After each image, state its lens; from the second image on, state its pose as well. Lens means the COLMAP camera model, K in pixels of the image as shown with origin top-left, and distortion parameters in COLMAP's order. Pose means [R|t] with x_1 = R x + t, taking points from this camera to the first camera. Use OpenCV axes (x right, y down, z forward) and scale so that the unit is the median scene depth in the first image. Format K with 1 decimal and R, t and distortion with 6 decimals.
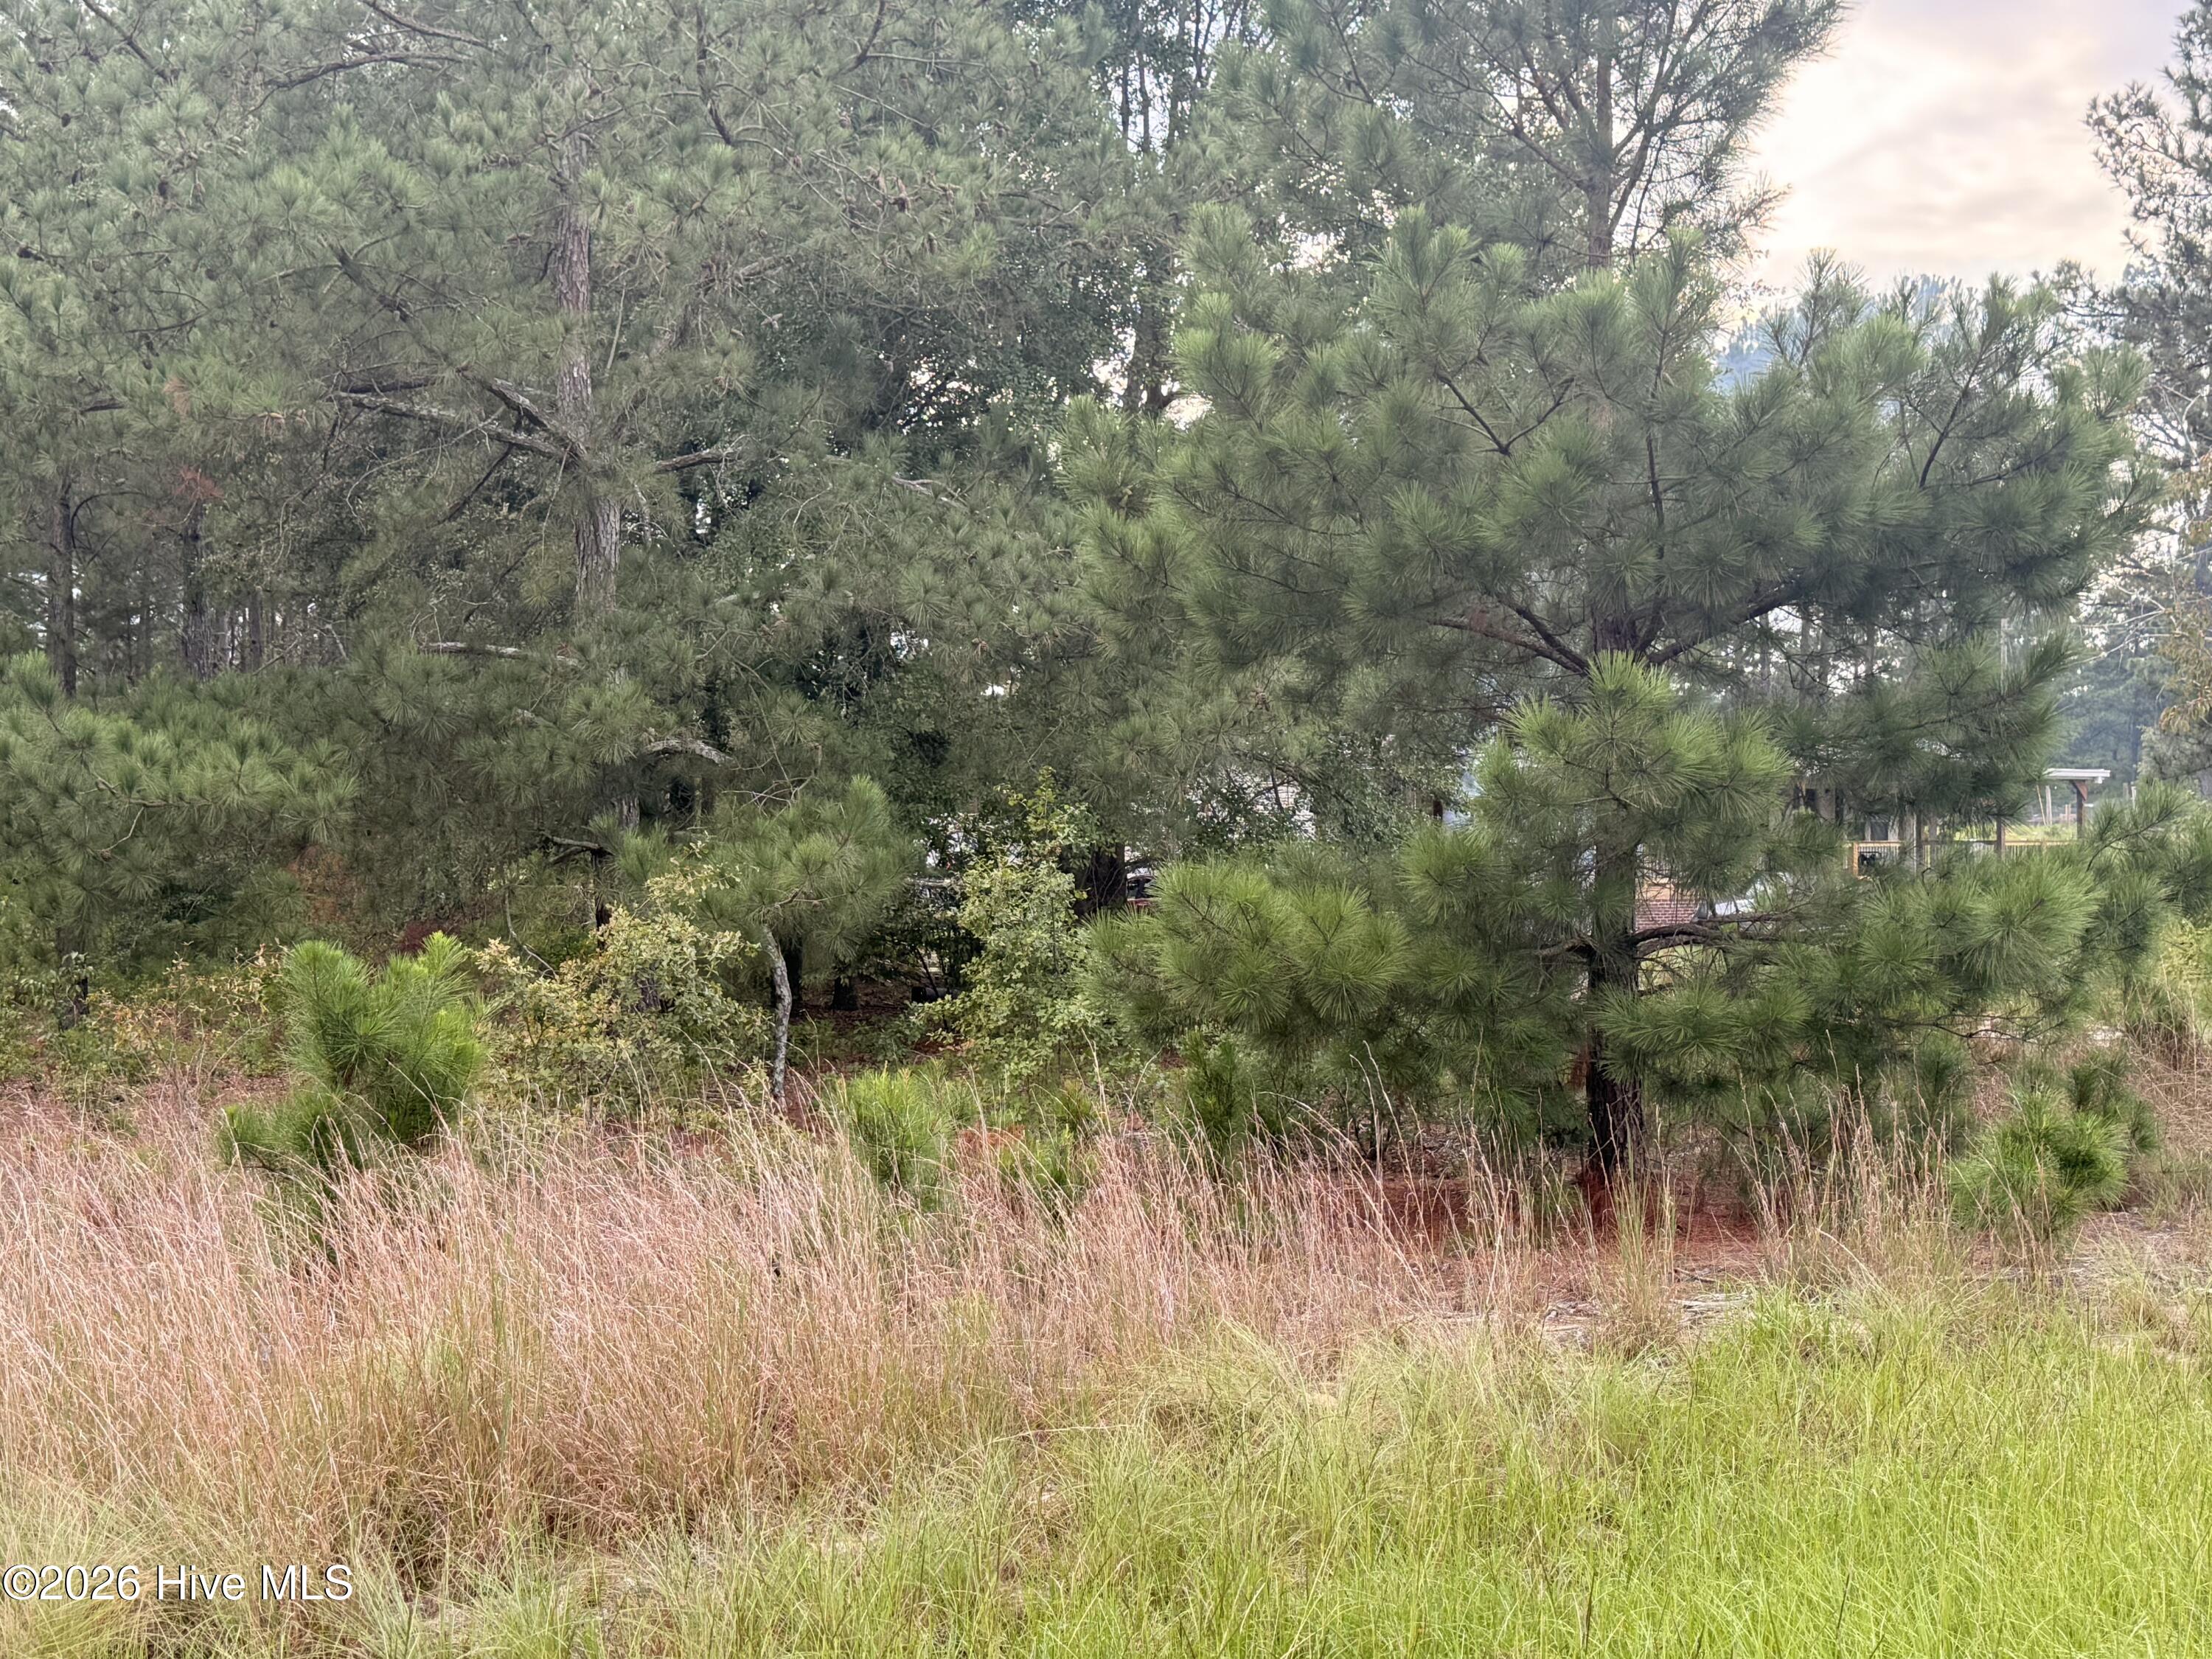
lens RADIAL K [[2866.4, 0, 1038.9], [0, 2866.4, 776.8], [0, 0, 1]] dist [0.121258, -0.011346]
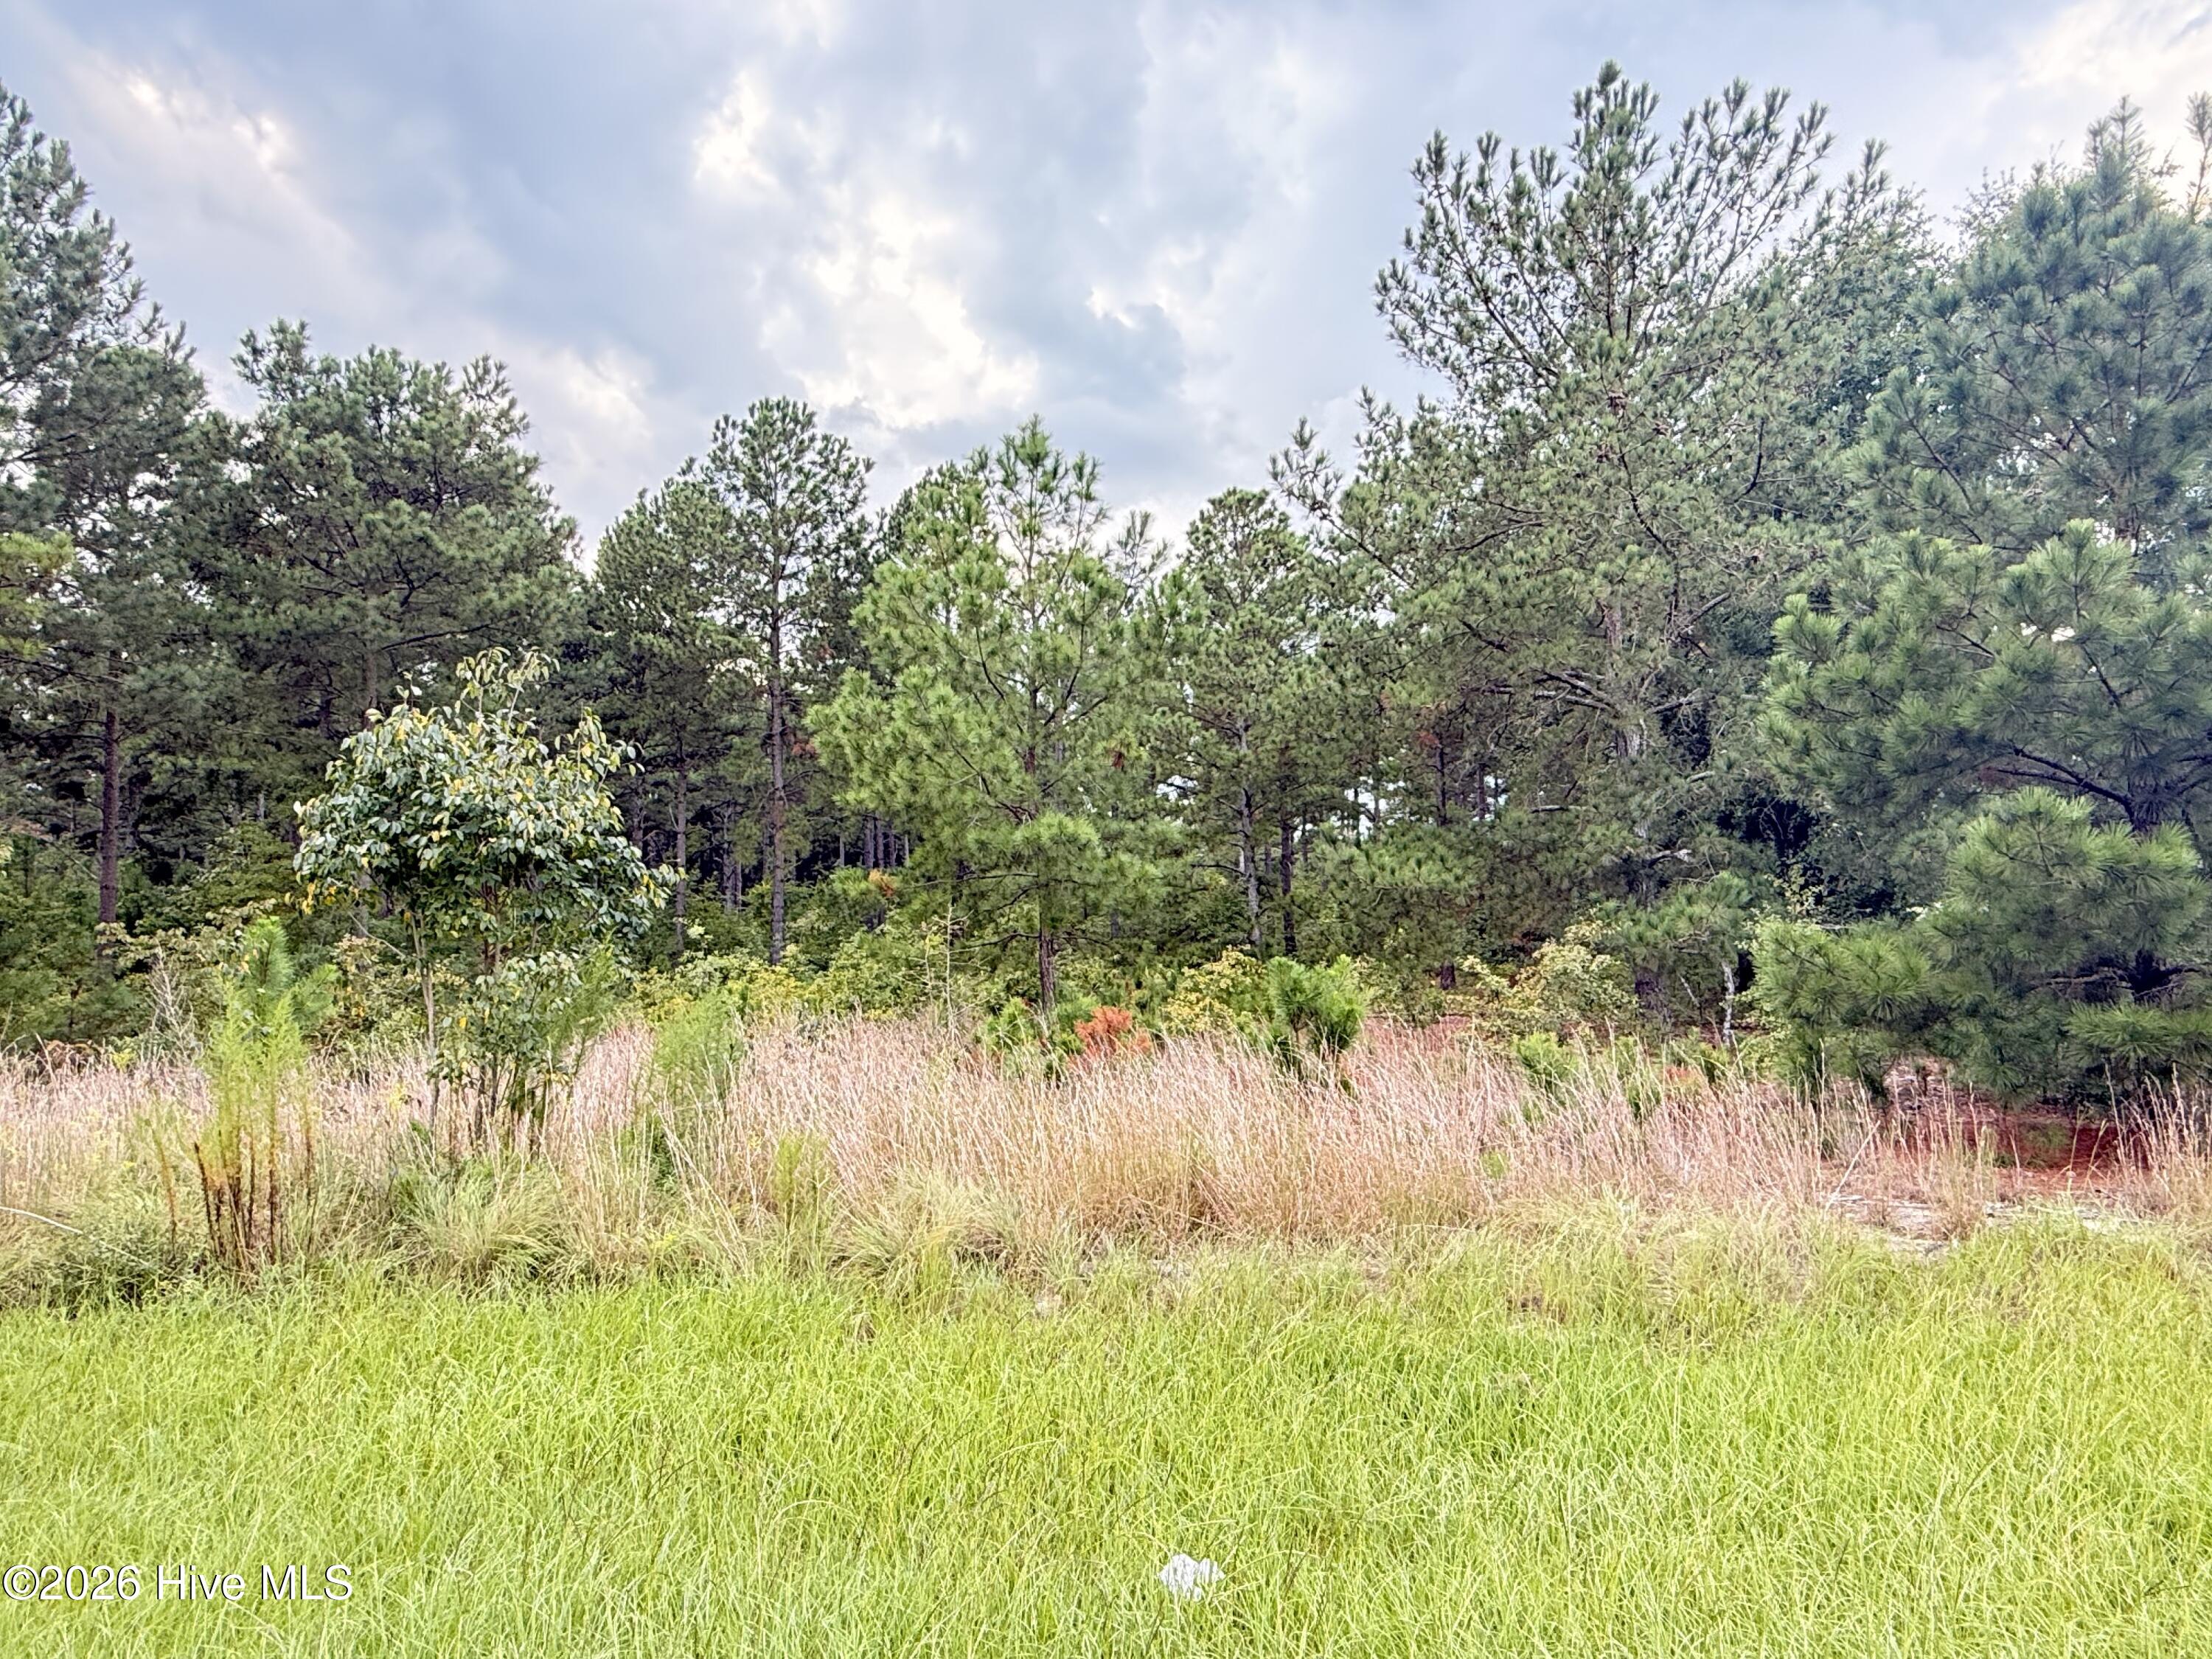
lens RADIAL K [[1333.8, 0, 1106.6], [0, 1333.8, 869.3], [0, 0, 1]] dist [0.005776, -0.000020]
pose [[0.795960, -0.014071, -0.605186, 0.139805], [0.015294, 0.999878, -0.003132, -0.004897], [0.605156, -0.006763, 0.796078, 0.058098]]
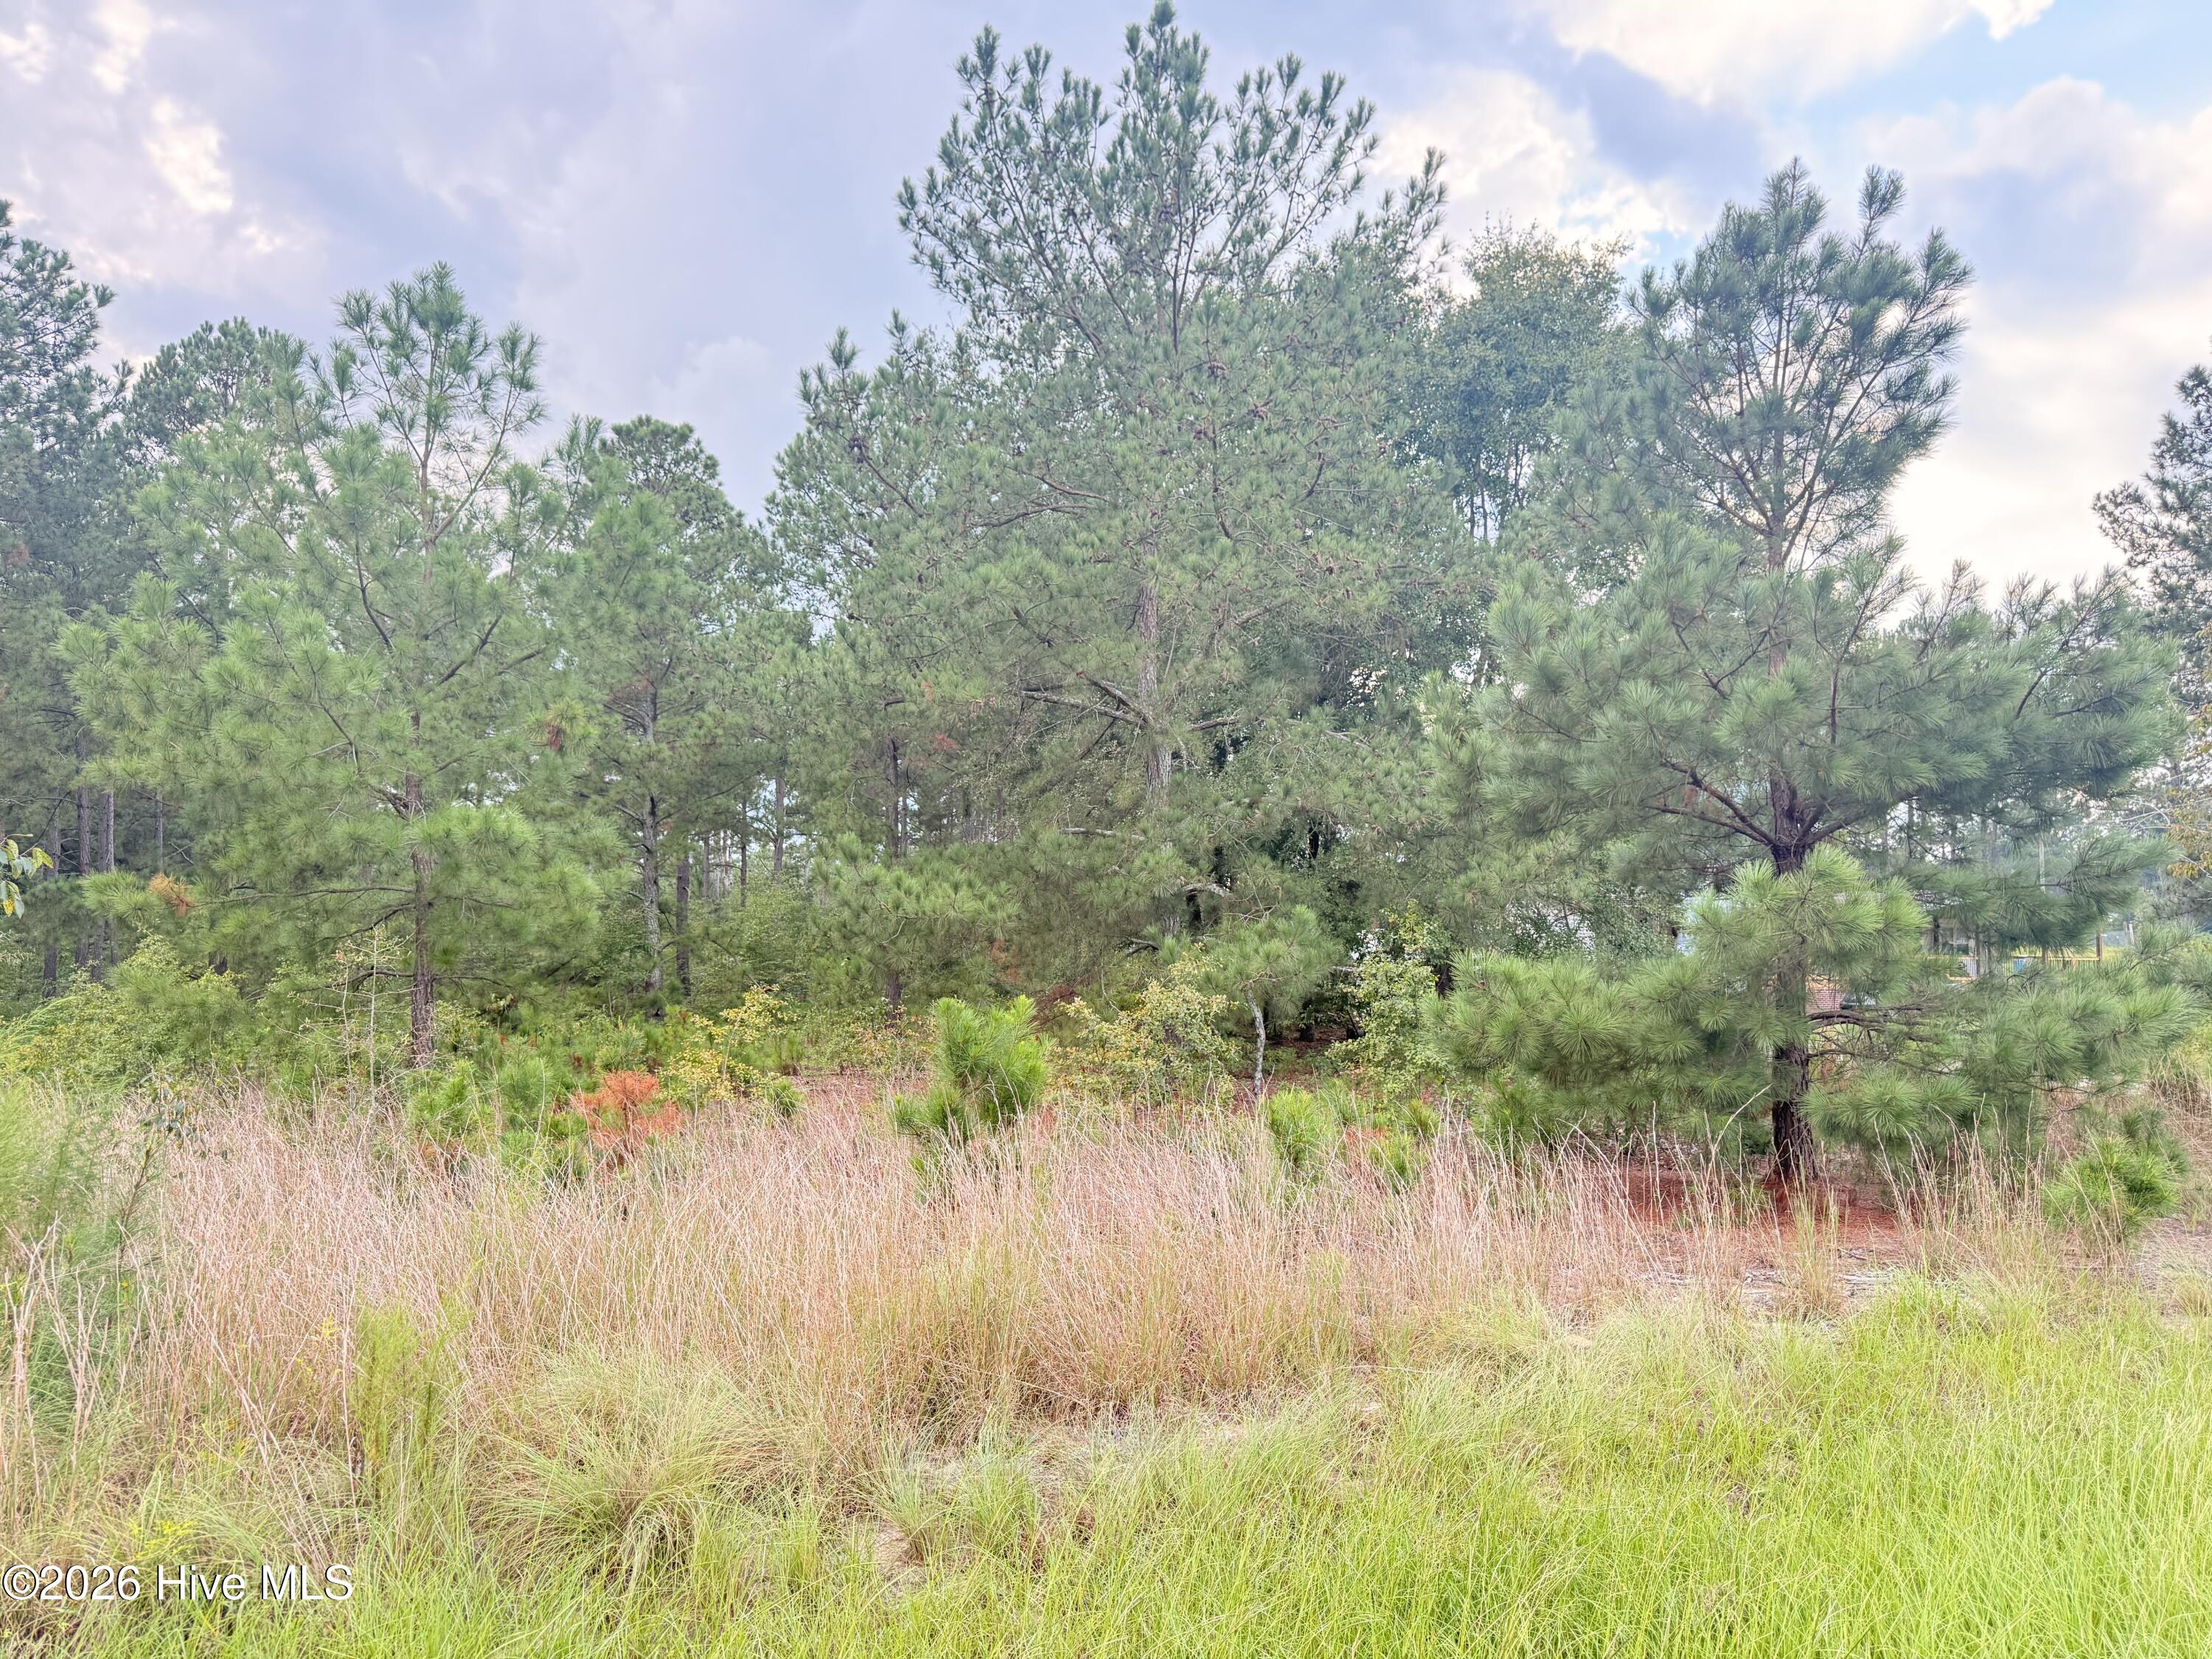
lens RADIAL K [[1562.2, 0, 1082.3], [0, 1562.2, 835.2], [0, 0, 1]] dist [0.049015, -0.045779]
pose [[0.975740, 0.001665, -0.218927, 0.012160], [-0.011750, 0.998928, -0.044771, 0.001062], [0.218617, 0.046257, 0.974714, 0.070443]]
